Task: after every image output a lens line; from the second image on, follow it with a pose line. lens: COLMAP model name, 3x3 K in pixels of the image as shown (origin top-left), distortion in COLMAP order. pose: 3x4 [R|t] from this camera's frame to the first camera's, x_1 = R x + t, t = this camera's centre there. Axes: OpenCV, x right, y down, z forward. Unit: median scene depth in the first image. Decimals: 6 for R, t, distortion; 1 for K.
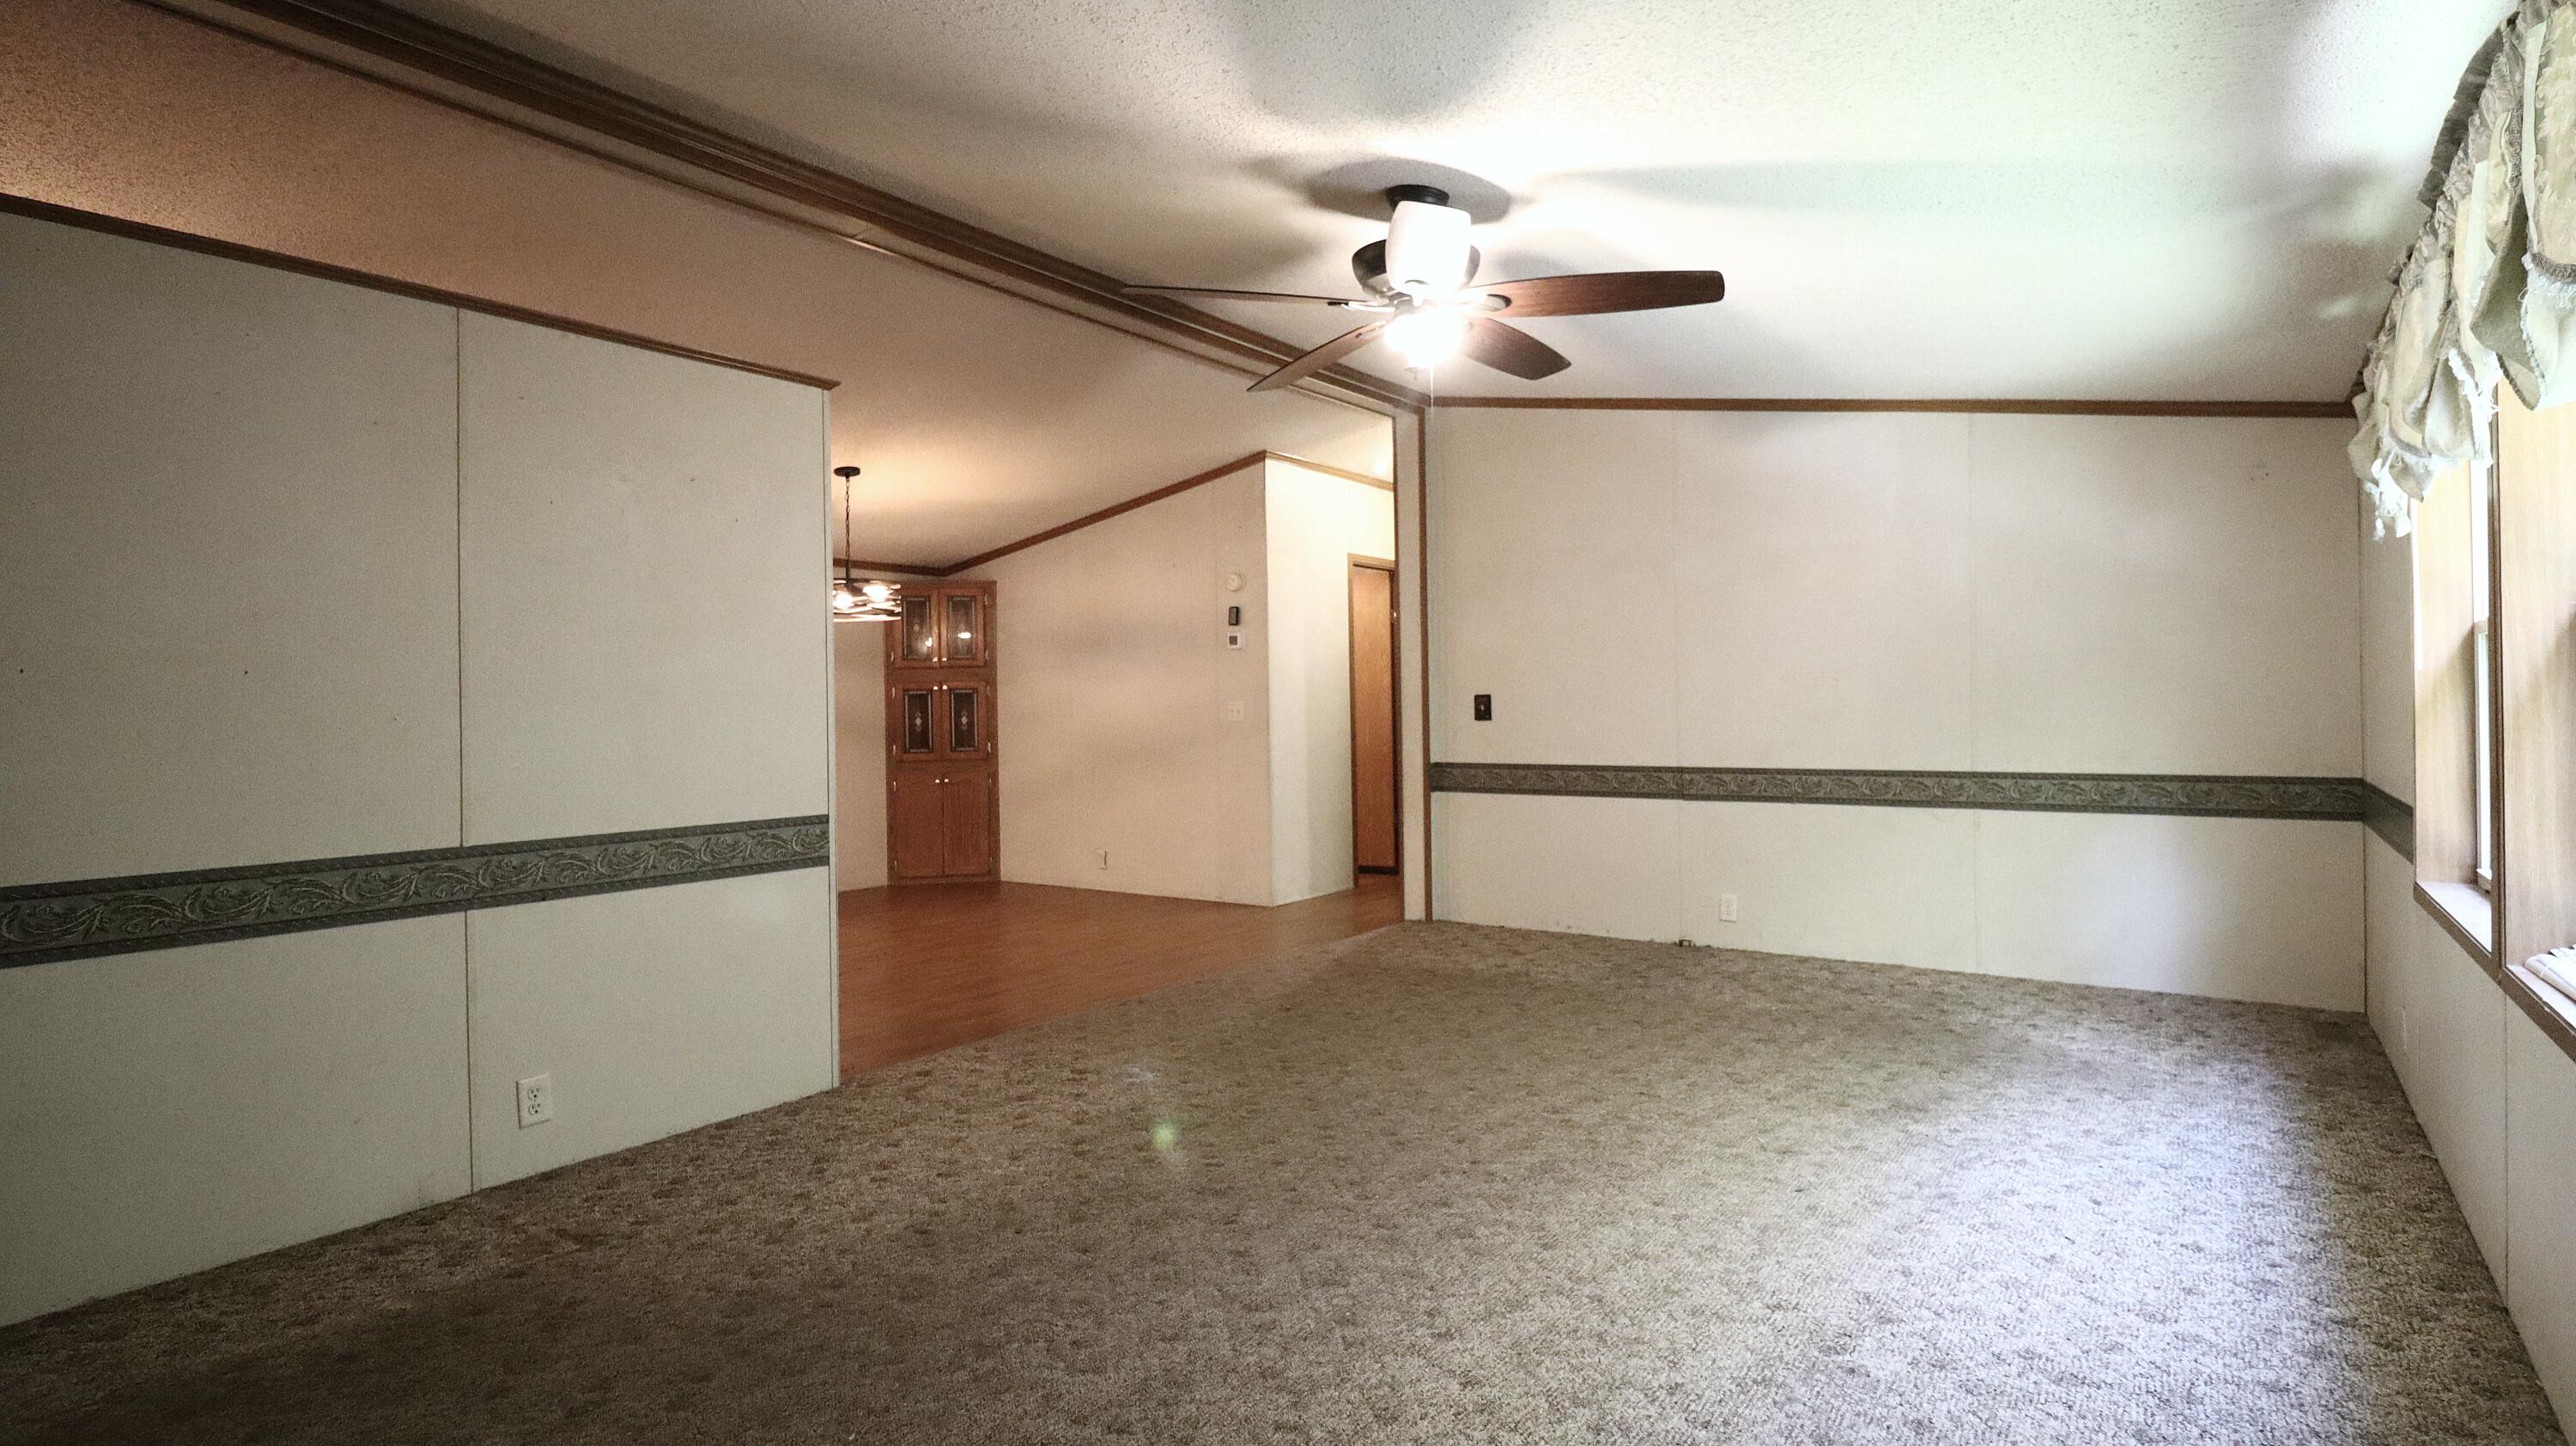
lens RADIAL K [[1250.1, 0, 1288.0], [0, 1250.1, 723.0], [0, 0, 1]] dist [0.002628, -0.012861]
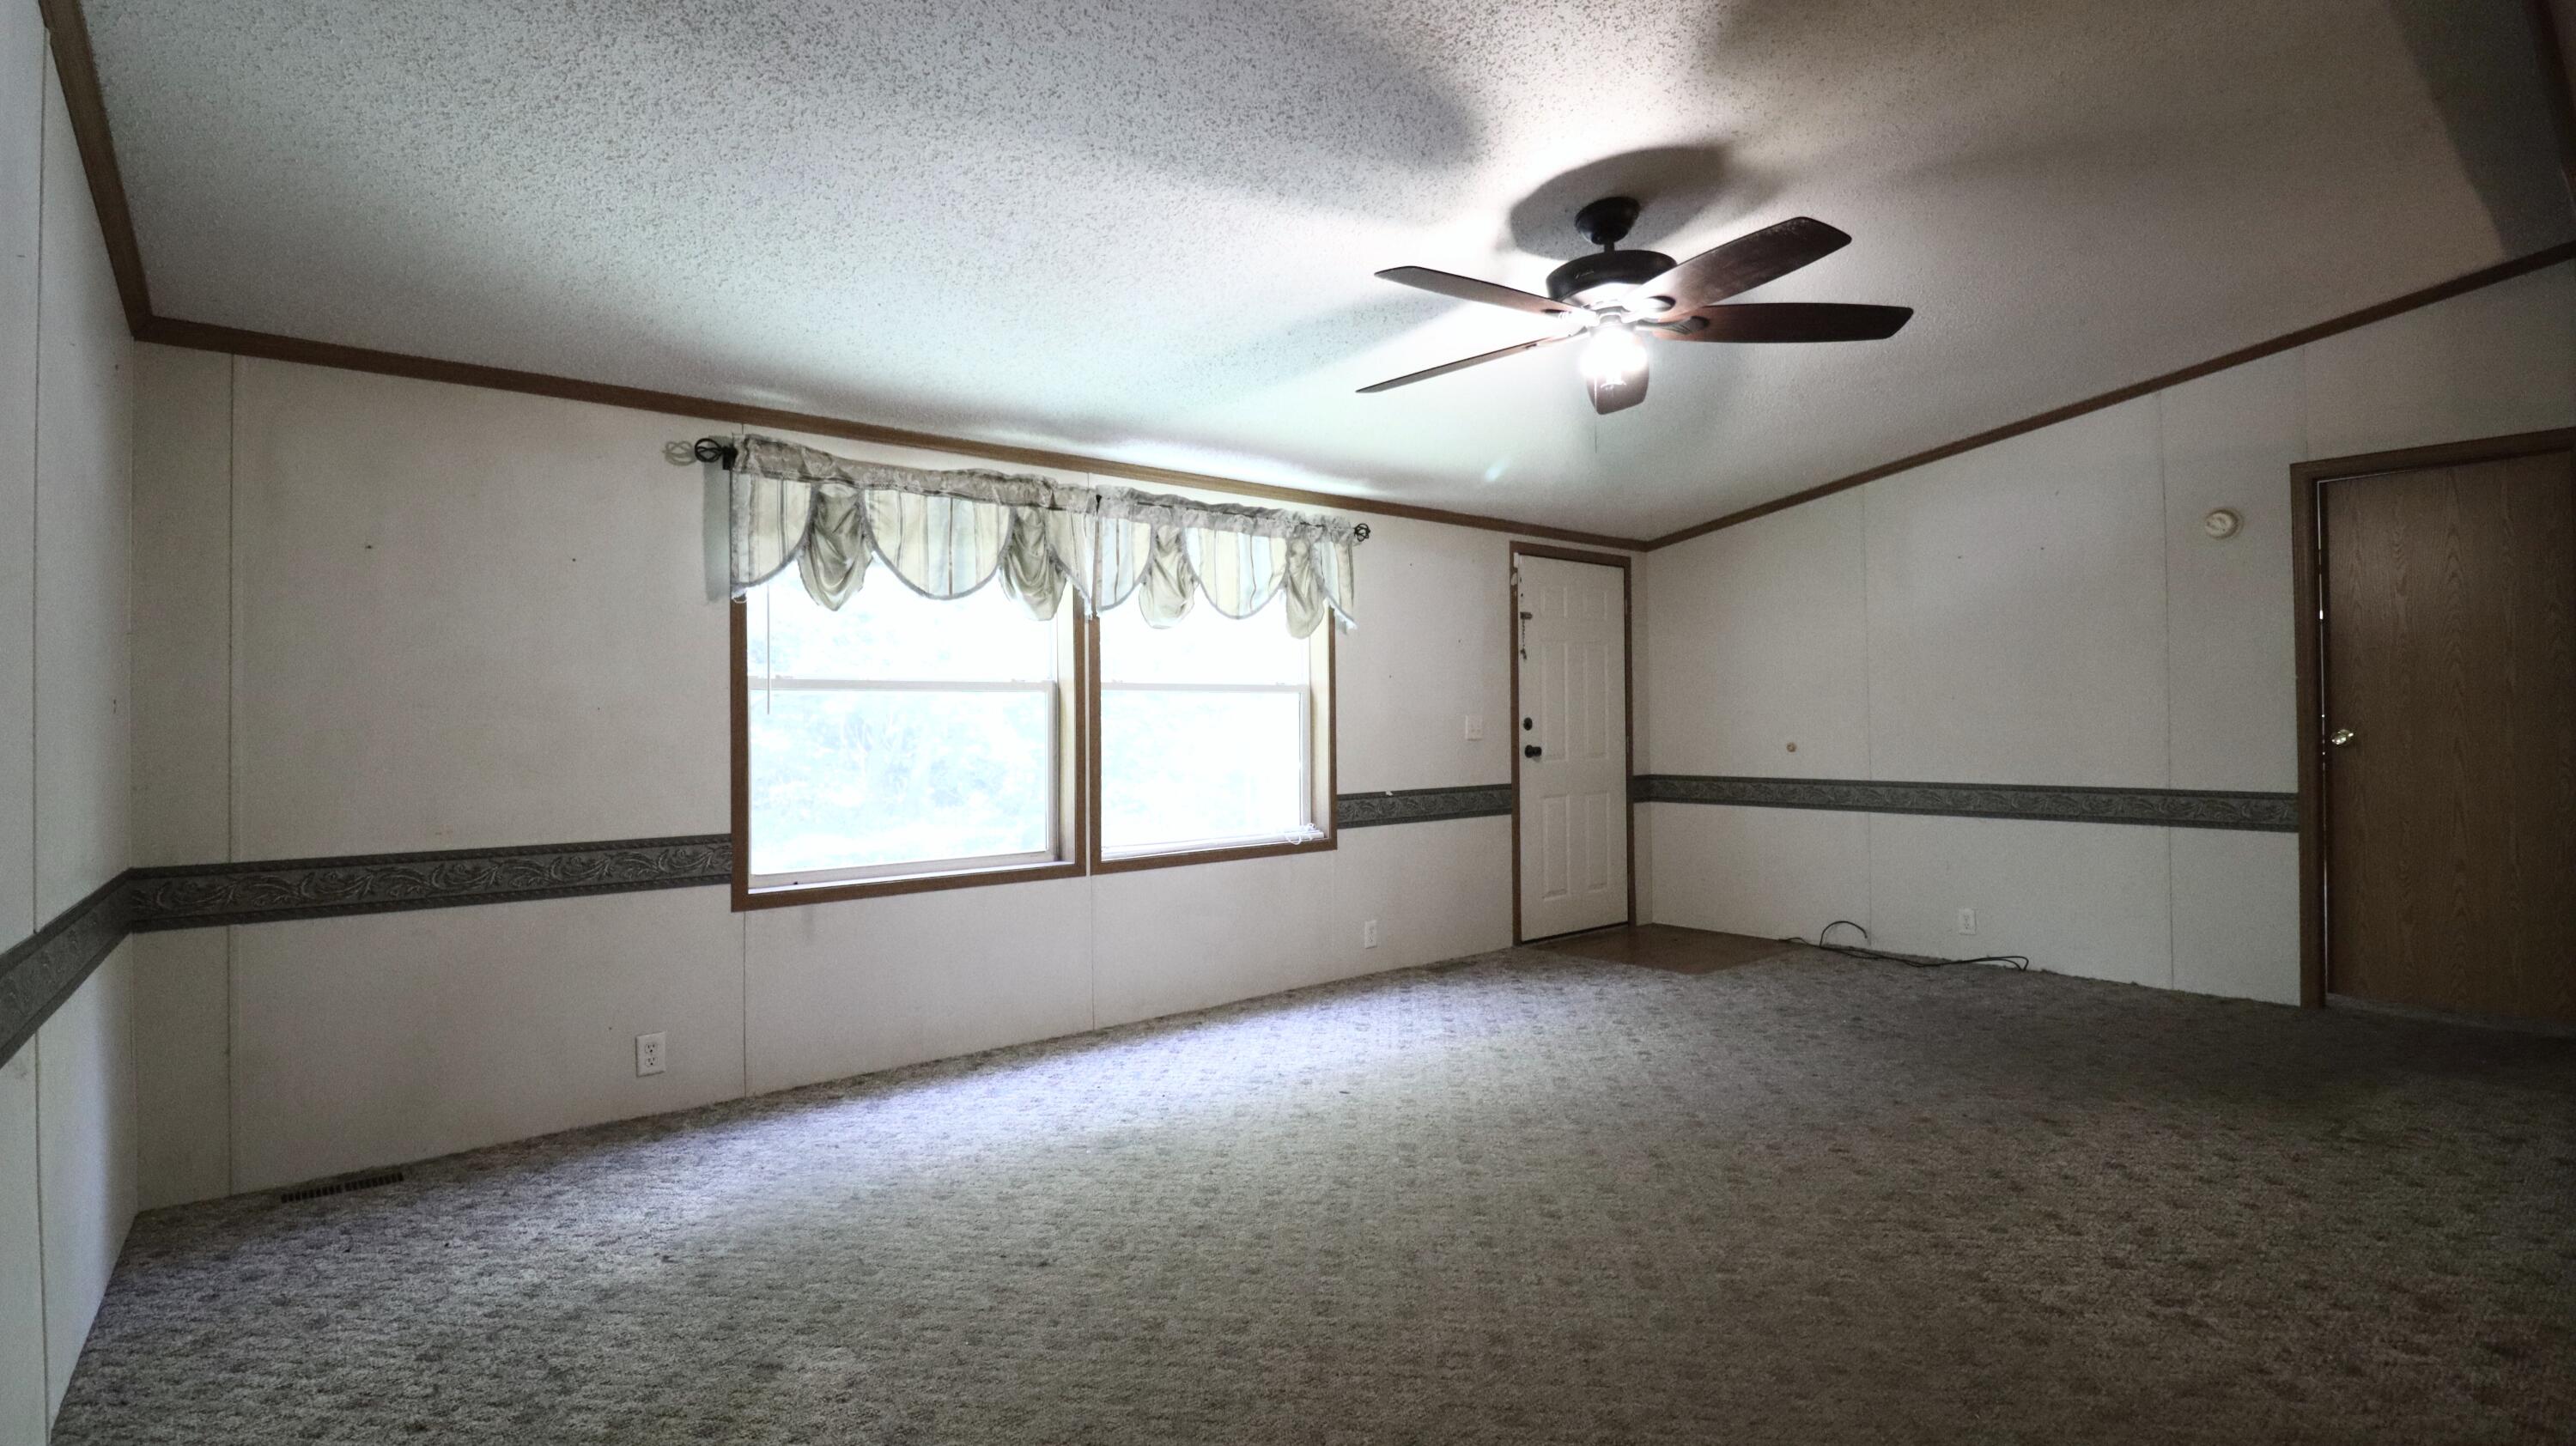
lens RADIAL K [[1201.2, 0, 1283.2], [0, 1201.2, 712.1], [0, 0, 1]] dist [0.001441, -0.013950]
pose [[-0.967536, 0.028321, 0.251142, 0.122877], [0.028809, 0.999583, -0.001730, -0.028016], [-0.251086, 0.005561, -0.967949, 1.965737]]
